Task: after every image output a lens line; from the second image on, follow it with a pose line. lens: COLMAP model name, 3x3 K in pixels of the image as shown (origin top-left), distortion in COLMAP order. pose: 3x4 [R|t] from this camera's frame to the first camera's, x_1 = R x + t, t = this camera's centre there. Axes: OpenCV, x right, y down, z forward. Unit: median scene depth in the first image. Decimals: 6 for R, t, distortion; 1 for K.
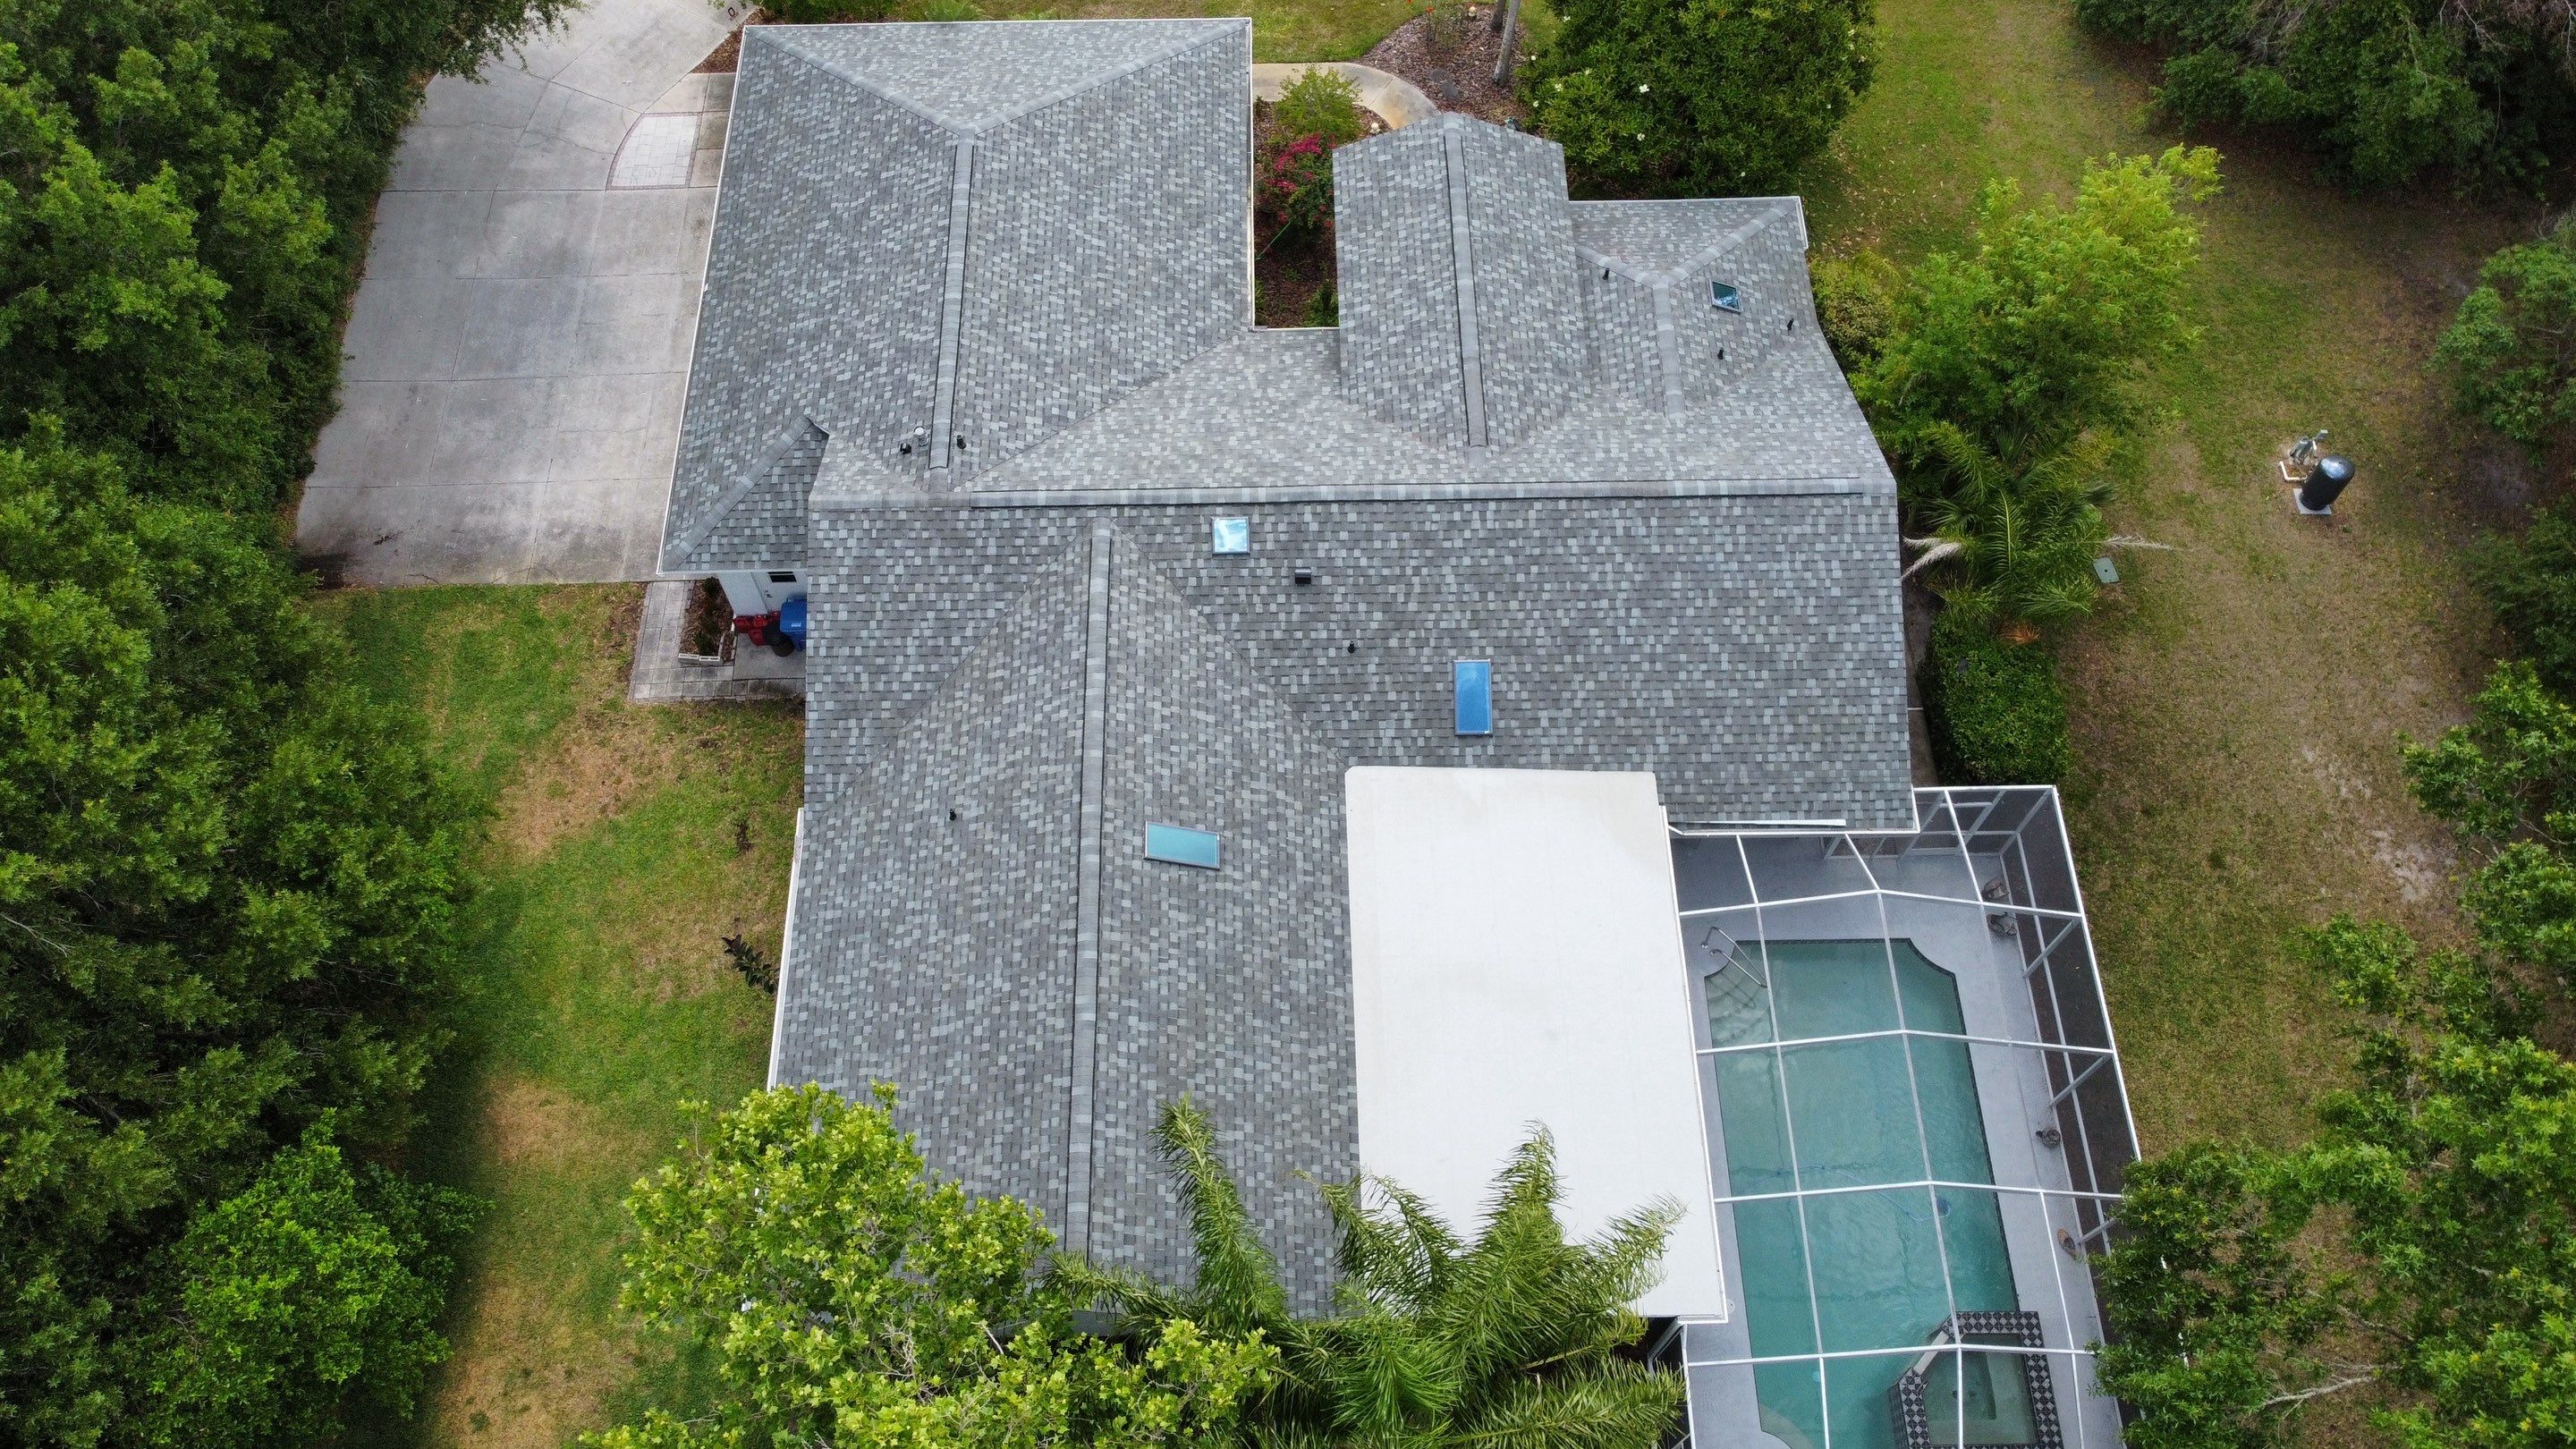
lens RADIAL K [[1956.4, 0, 1235.5], [0, 1956.4, 682.1], [0, 0, 1]] dist [0.026241, -0.103183]
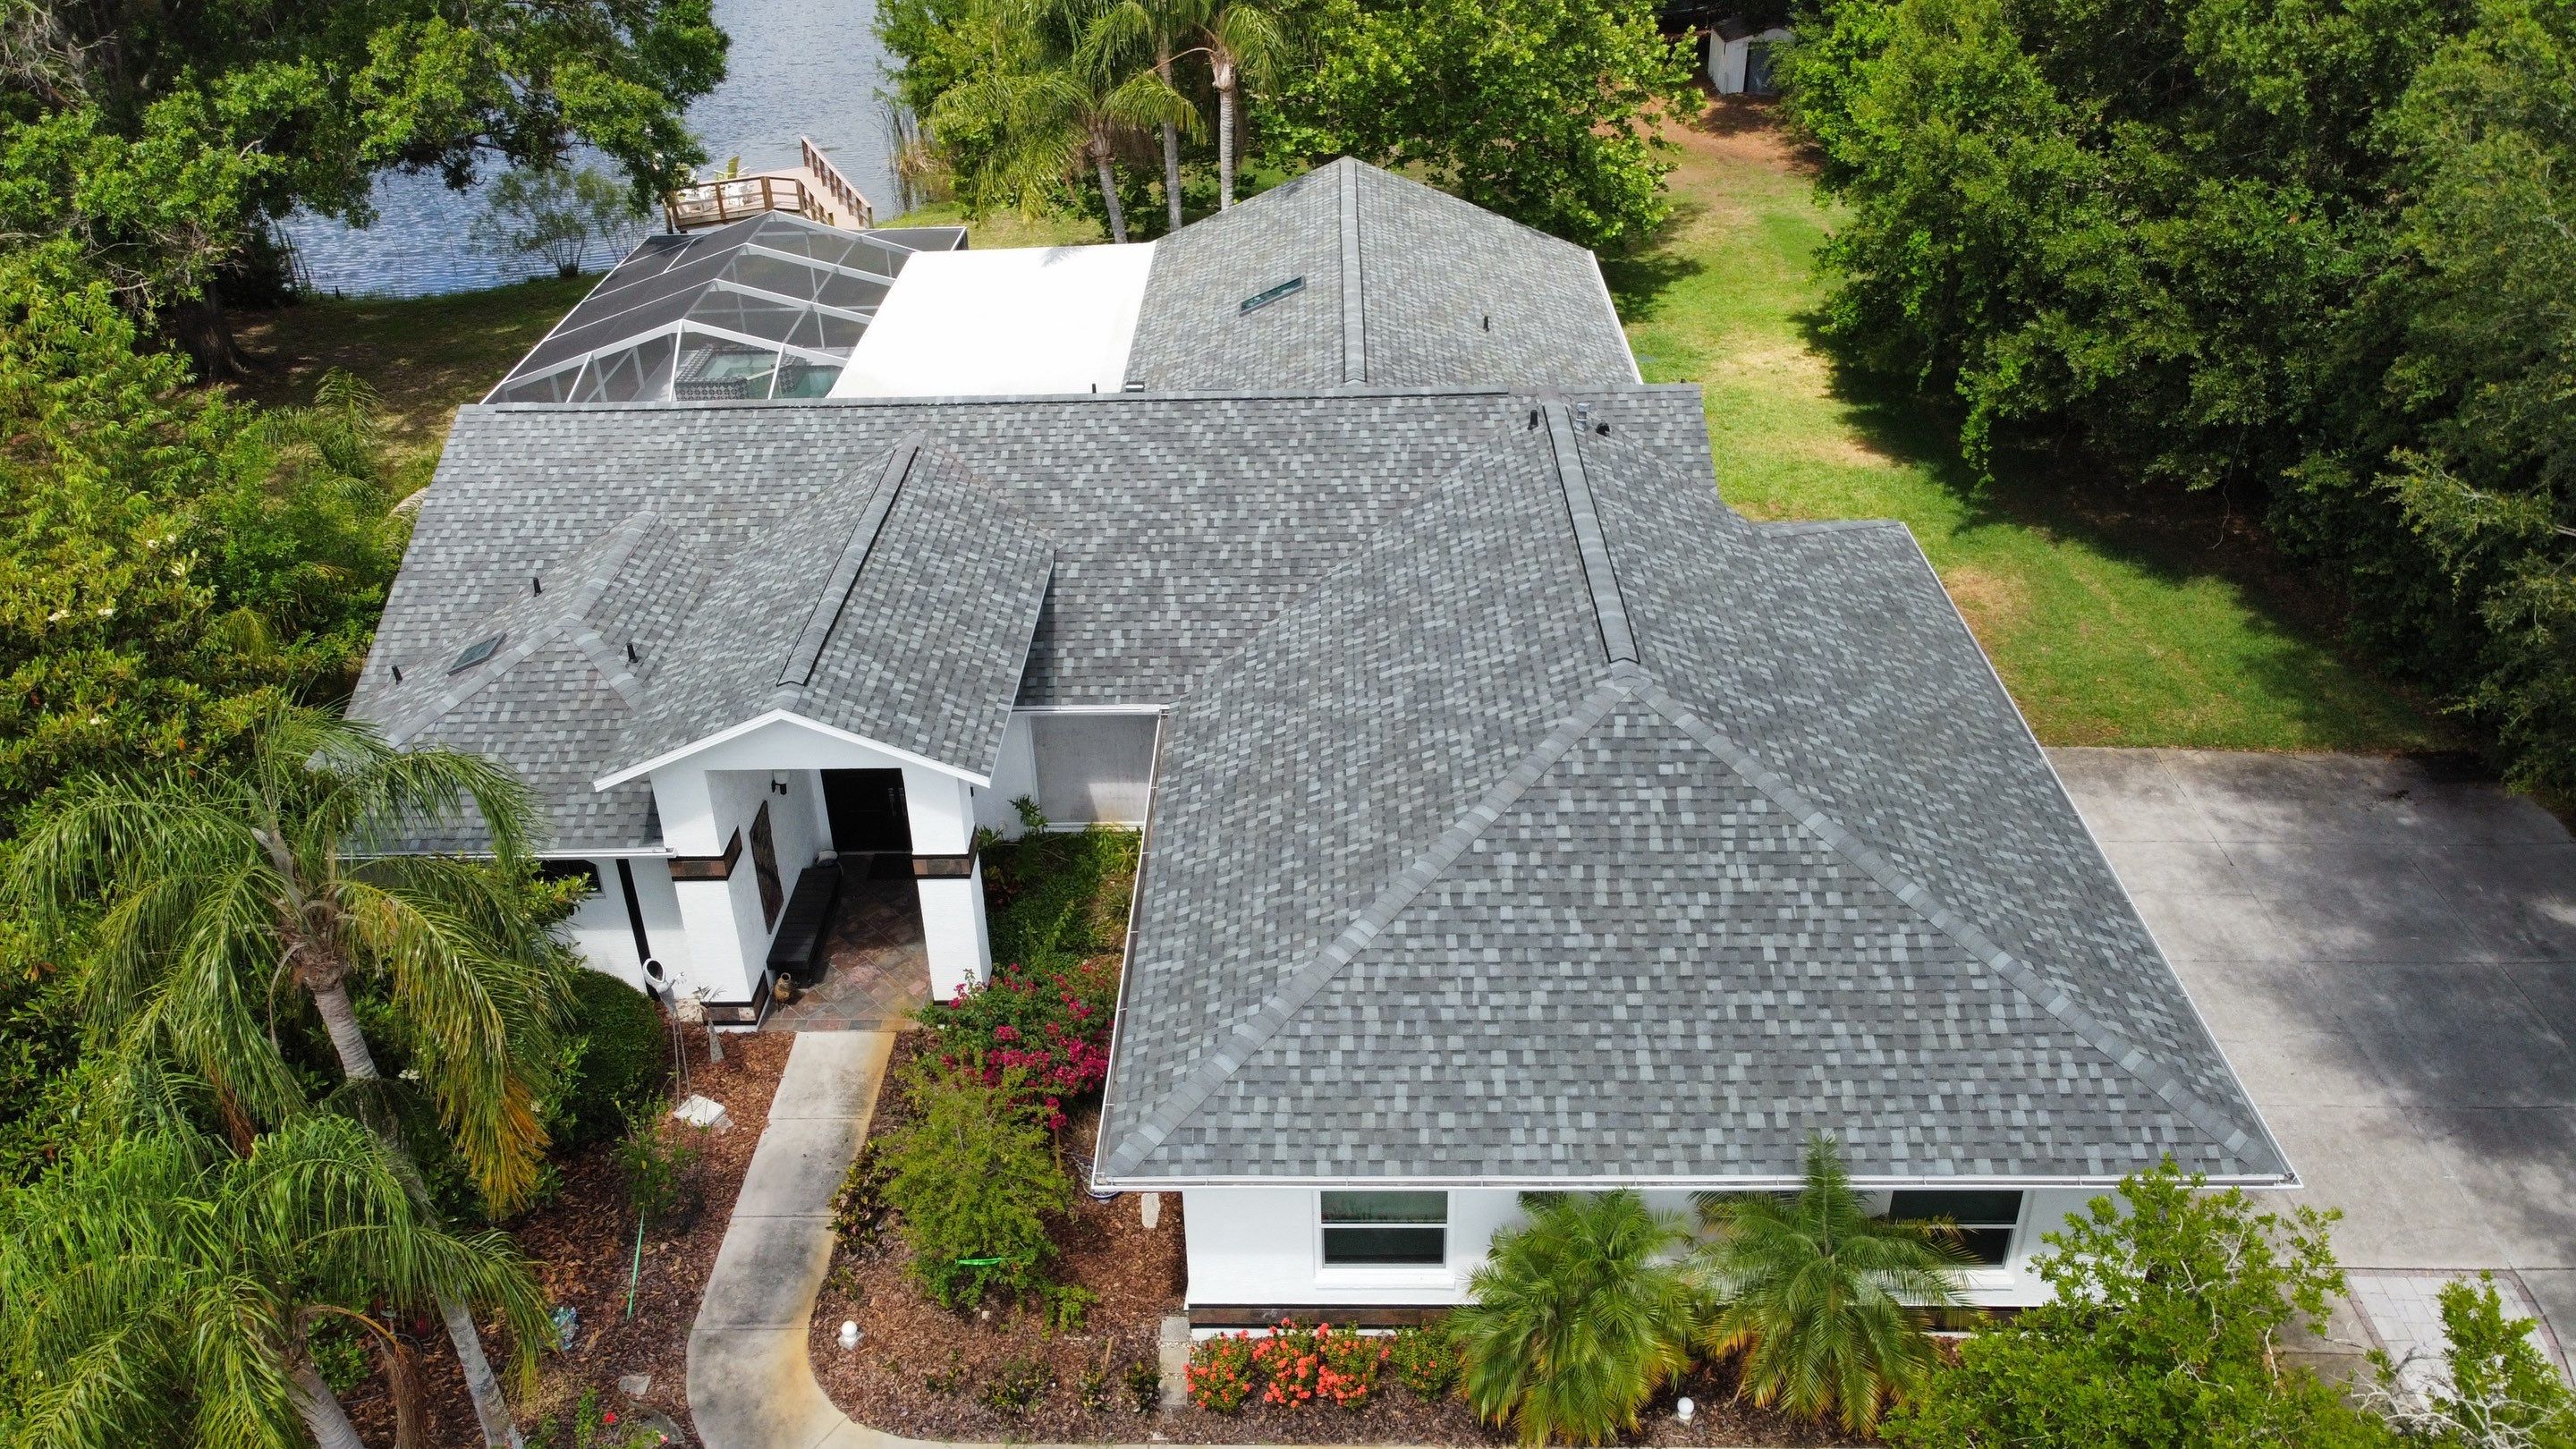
lens RADIAL K [[1926.2, 0, 1243.8], [0, 1926.2, 712.2], [0, 0, 1]] dist [0.009860, -0.048609]
pose [[-0.997561, 0.027992, 0.063934, -0.070203], [0.063373, -0.020495, 0.997779, -0.960218], [0.029240, 0.999398, 0.018671, 1.135145]]
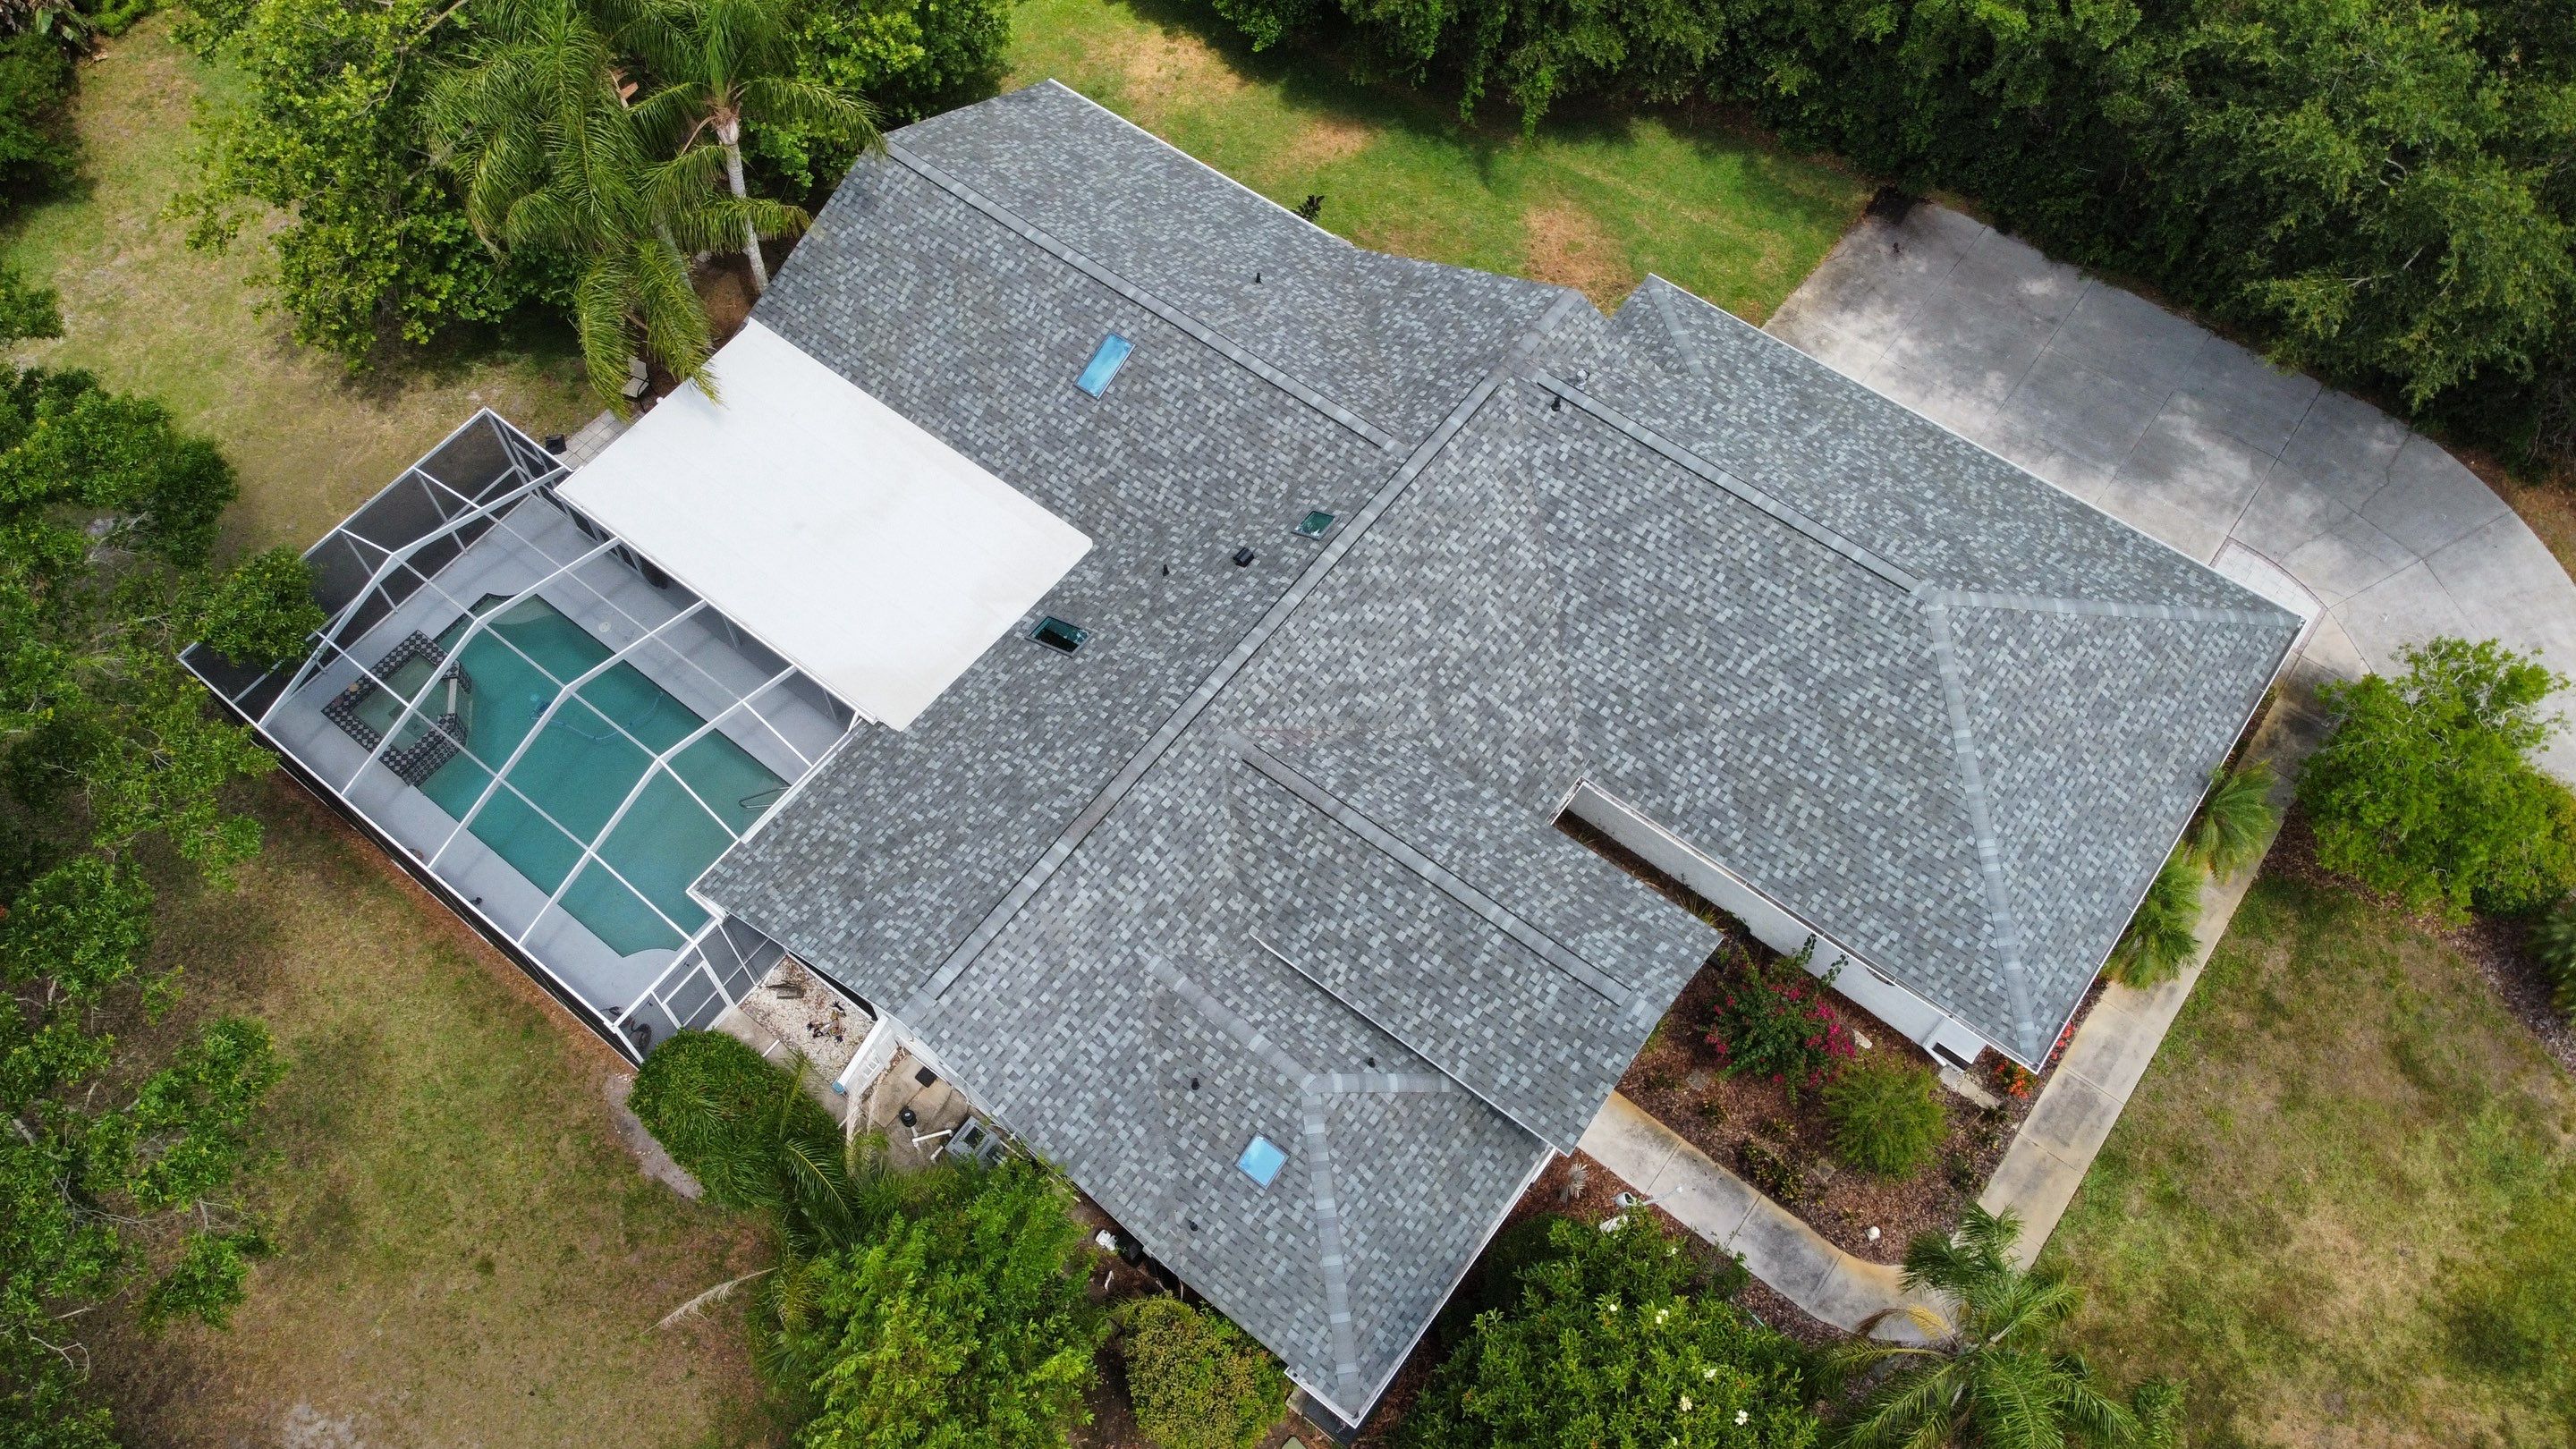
lens RADIAL K [[1934.0, 0, 1239.3], [0, 1934.0, 683.7], [0, 0, 1]] dist [0.020739, -0.082881]
pose [[-0.619878, 0.685264, -0.382315, 0.473575], [-0.668568, -0.206144, 0.714508, -0.799528], [0.410814, 0.698511, 0.585929, 0.443754]]
